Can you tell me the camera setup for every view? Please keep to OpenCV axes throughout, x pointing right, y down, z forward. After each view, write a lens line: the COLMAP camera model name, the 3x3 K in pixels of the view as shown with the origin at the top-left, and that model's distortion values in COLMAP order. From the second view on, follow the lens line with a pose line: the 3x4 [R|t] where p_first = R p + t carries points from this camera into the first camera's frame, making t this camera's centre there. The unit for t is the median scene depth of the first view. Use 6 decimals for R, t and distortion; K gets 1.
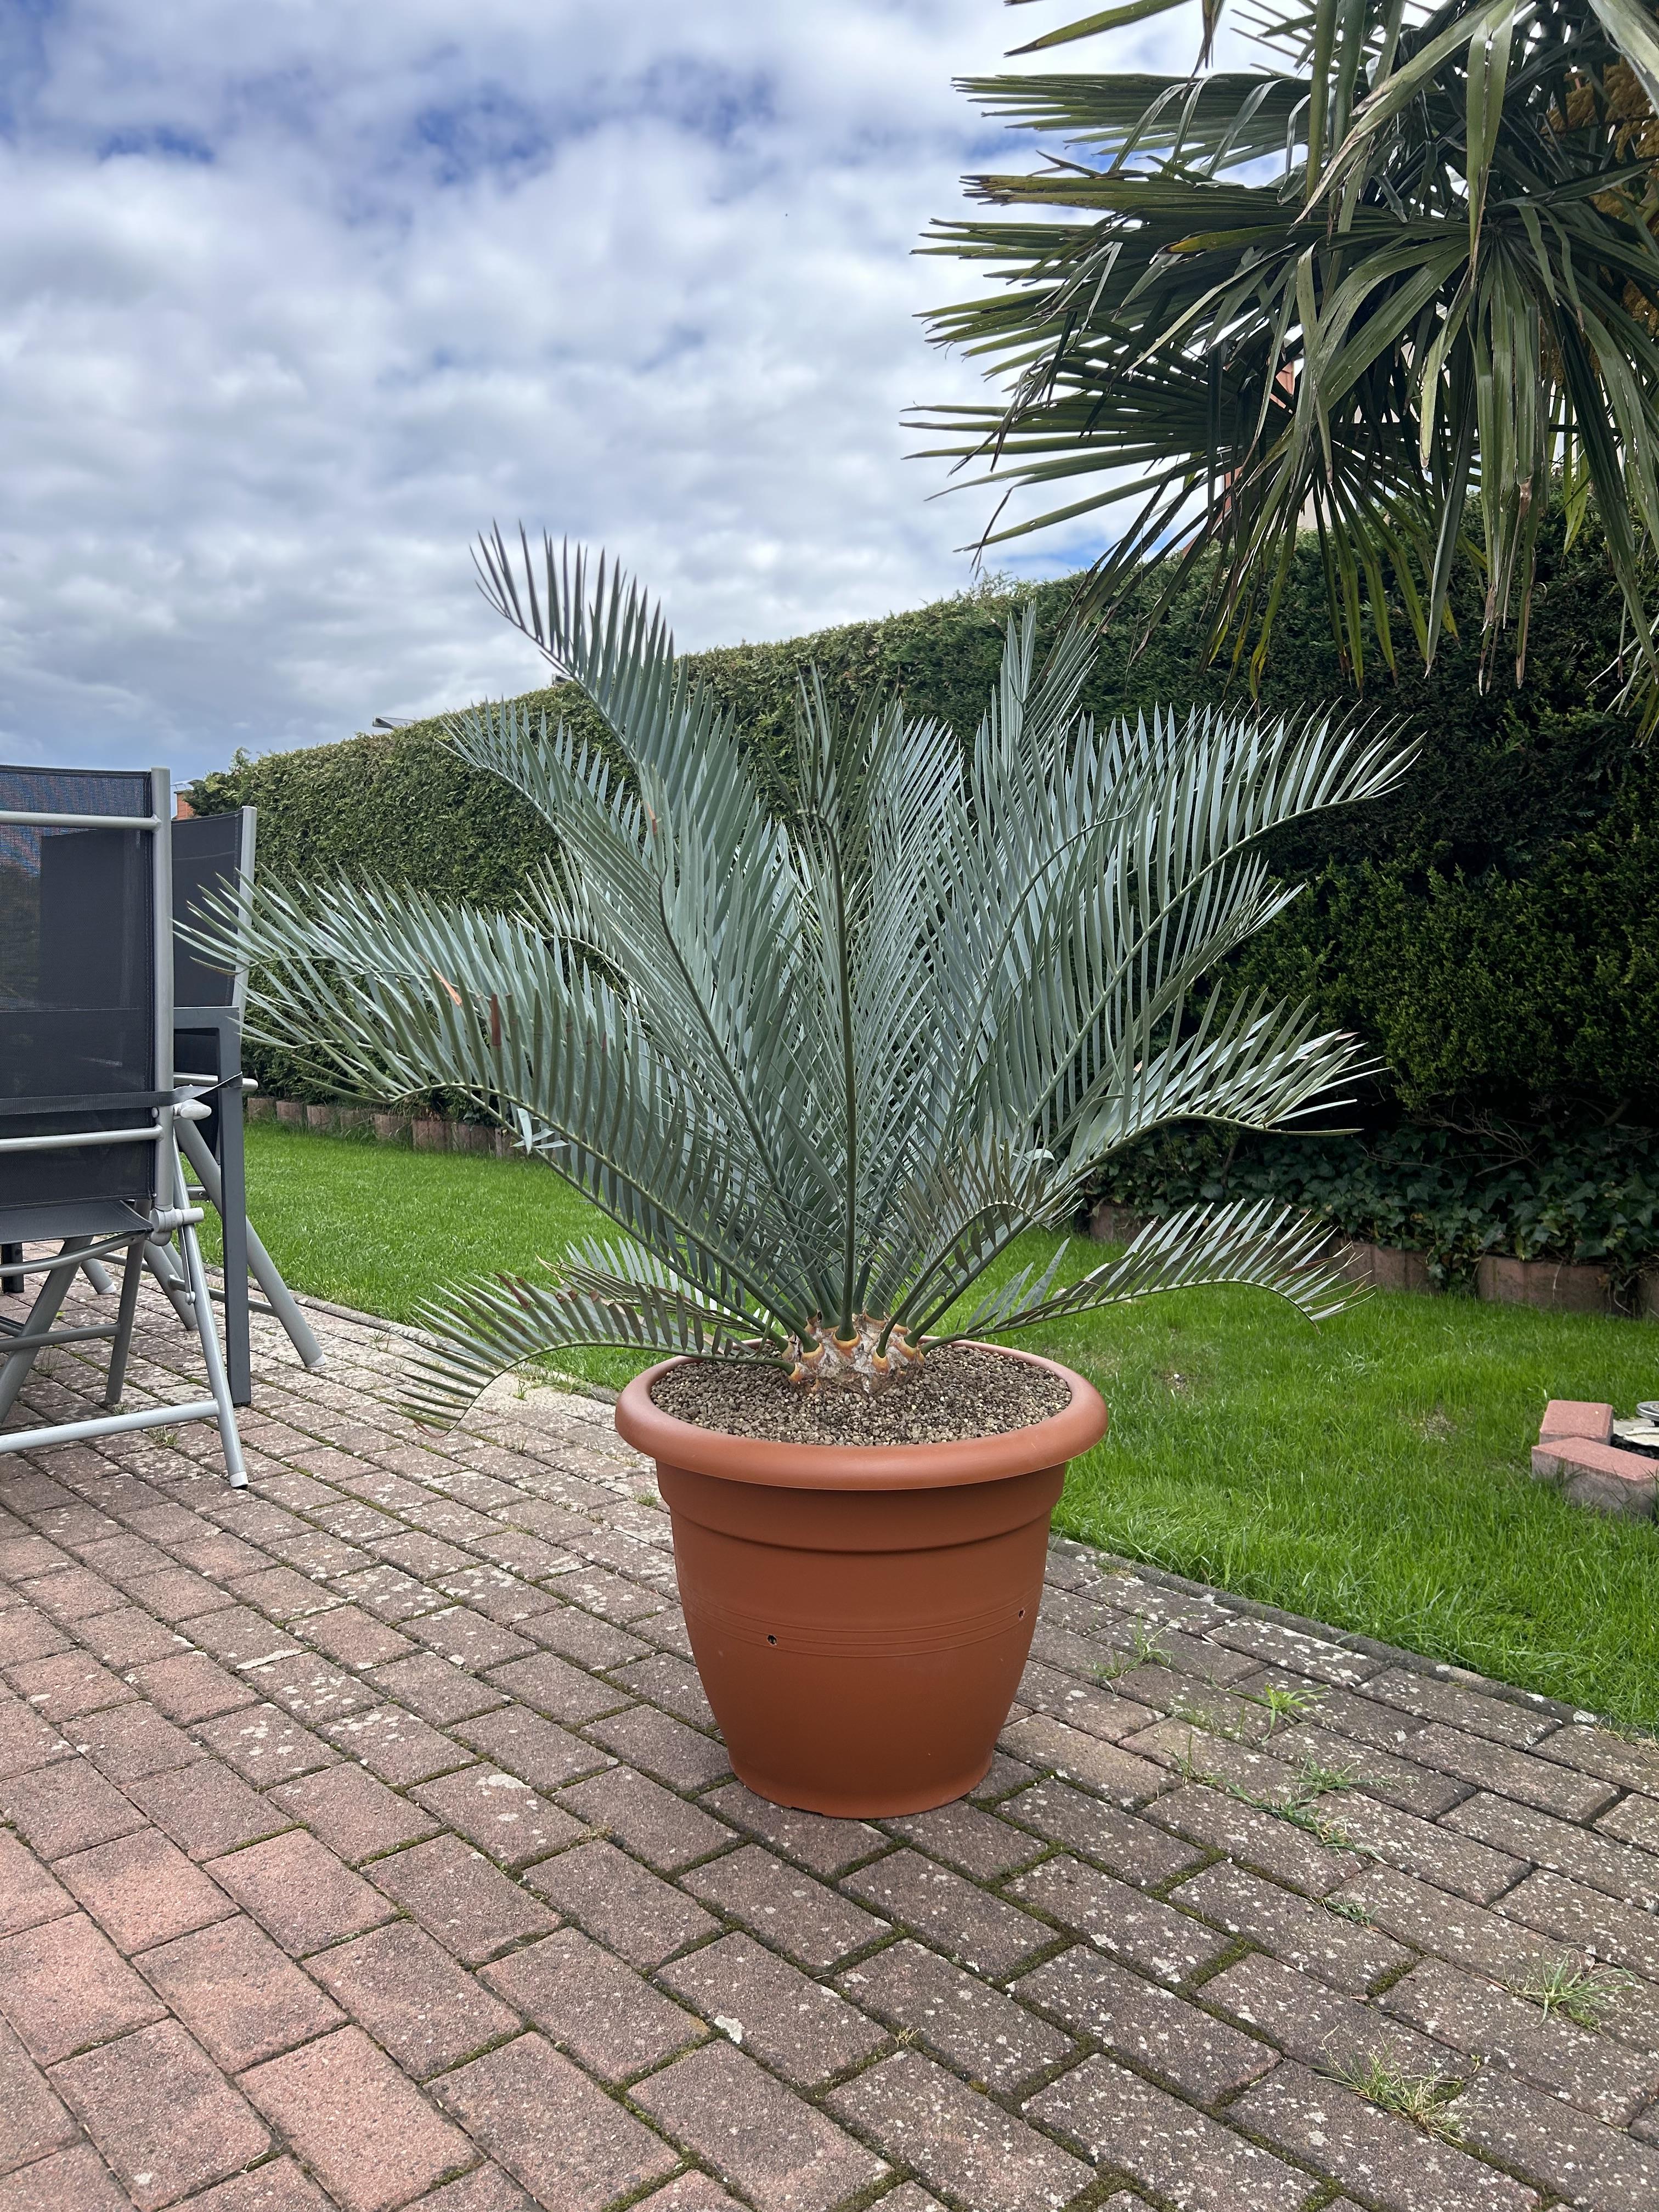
lens RADIAL K [[1767.5, 0, 843.8], [0, 1767.5, 1106.4], [0, 0, 1]] dist [0.032172, -0.037728]
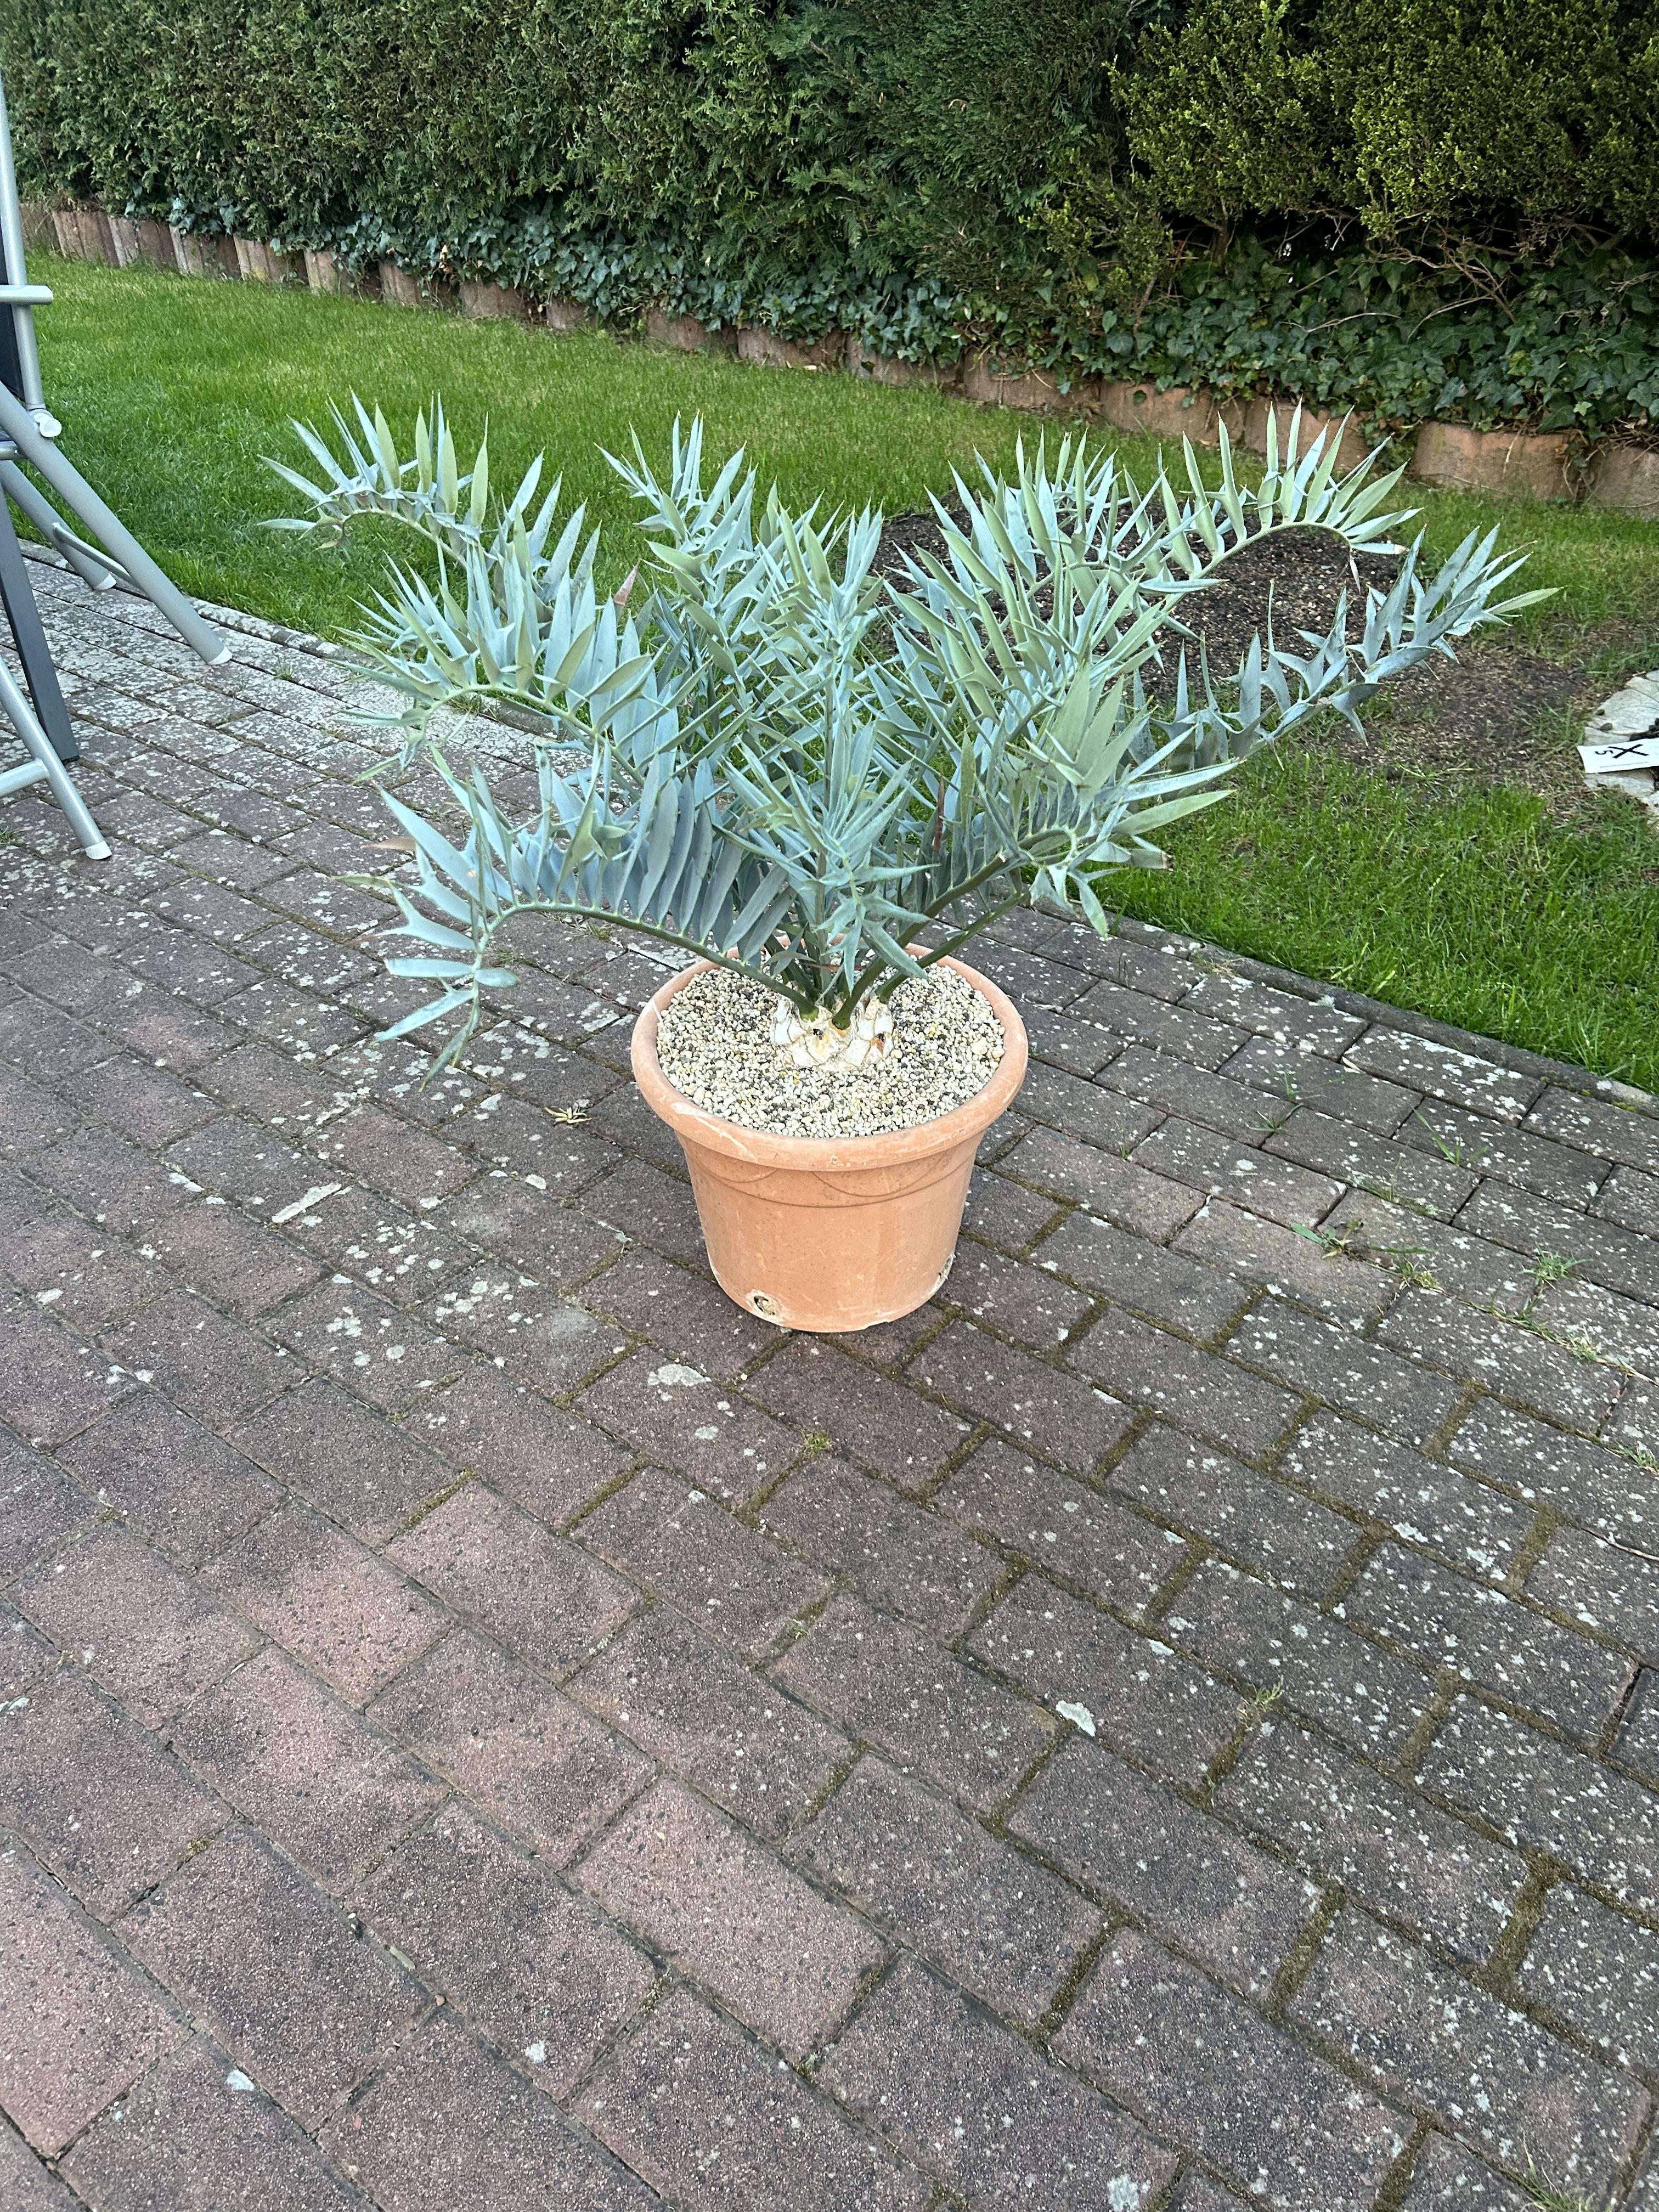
lens RADIAL K [[1767.5, 0, 816.0], [0, 1767.5, 1115.3], [0, 0, 1]] dist [0.032172, -0.037728]
pose [[0.985633, -0.090370, 0.142689, -0.245774], [0.005985, 0.862975, 0.505212, -0.171956], [-0.168793, -0.497100, 0.851117, 0.330591]]
